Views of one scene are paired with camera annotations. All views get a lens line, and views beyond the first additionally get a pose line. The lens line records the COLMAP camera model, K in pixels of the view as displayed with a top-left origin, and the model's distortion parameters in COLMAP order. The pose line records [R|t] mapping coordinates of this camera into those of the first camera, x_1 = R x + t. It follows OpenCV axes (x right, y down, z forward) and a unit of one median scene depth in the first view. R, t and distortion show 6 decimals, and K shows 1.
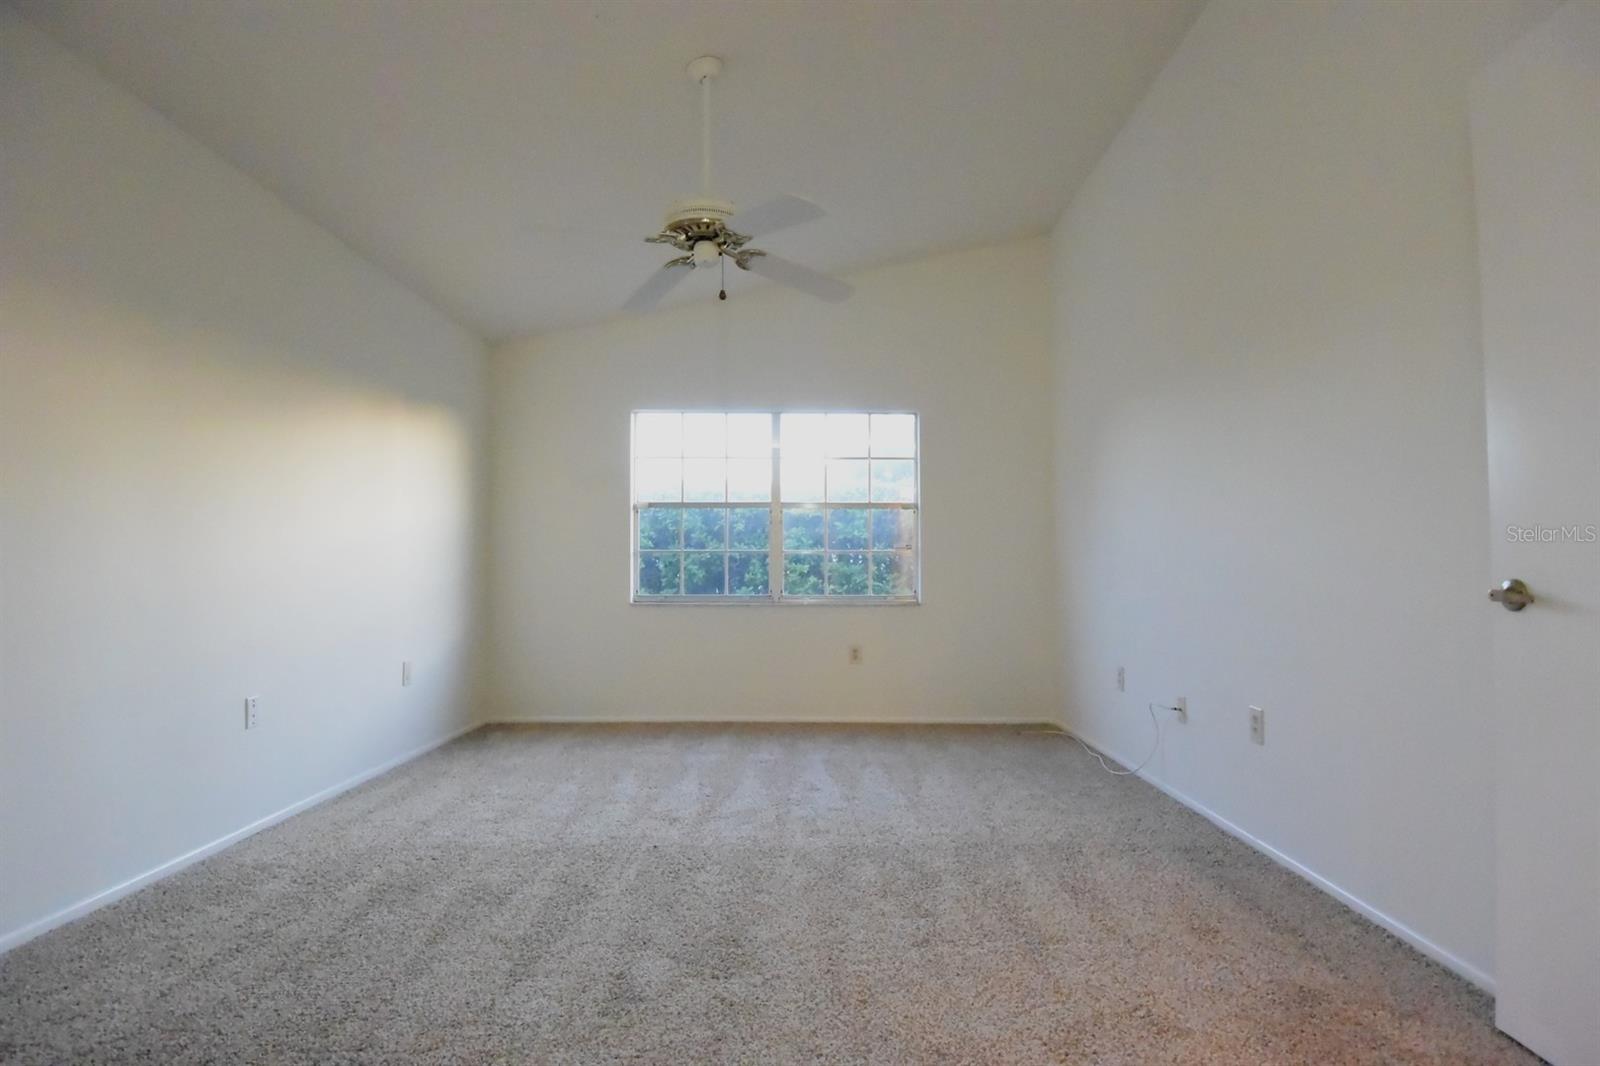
lens RADIAL K [[839.7, 0, 817.0], [0, 839.7, 536.9], [0, 0, 1]] dist [0.001762, -0.030303]
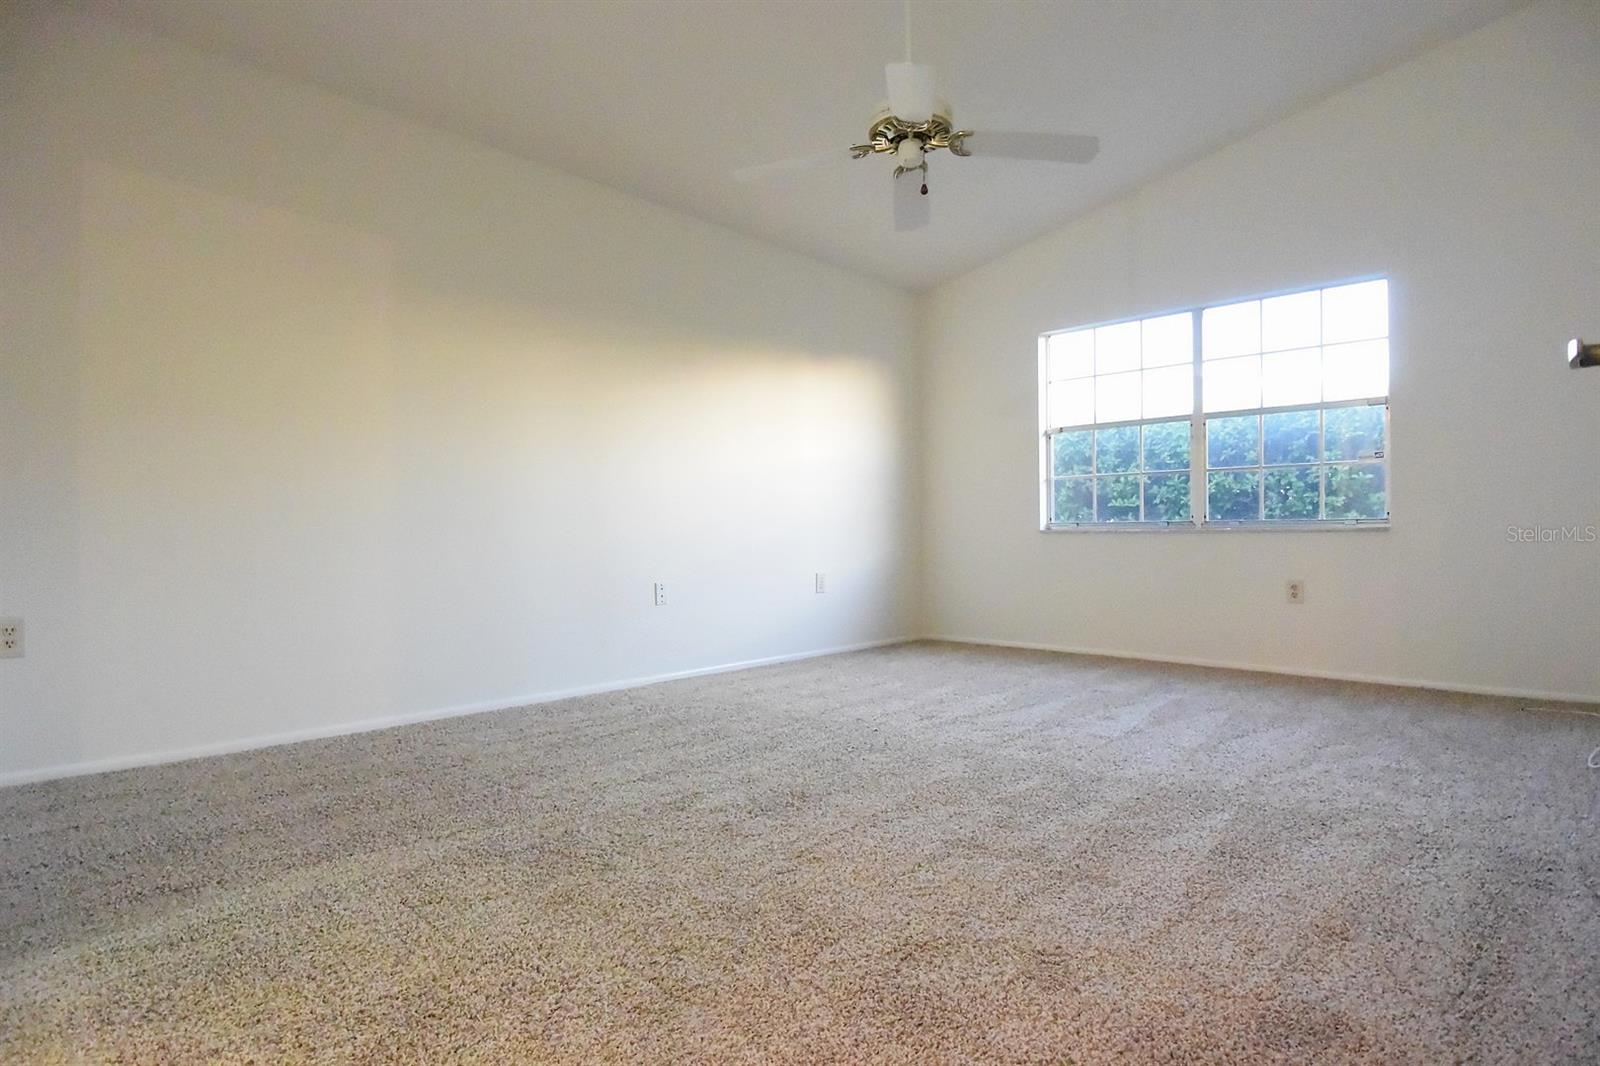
lens RADIAL K [[839.7, 0, 817.0], [0, 839.7, 536.9], [0, 0, 1]] dist [0.001762, -0.030303]
pose [[0.730610, -0.002806, -0.682789, 0.282373], [0.032310, 0.999013, 0.030468, 0.051862], [0.682030, -0.044321, 0.729980, 0.106213]]
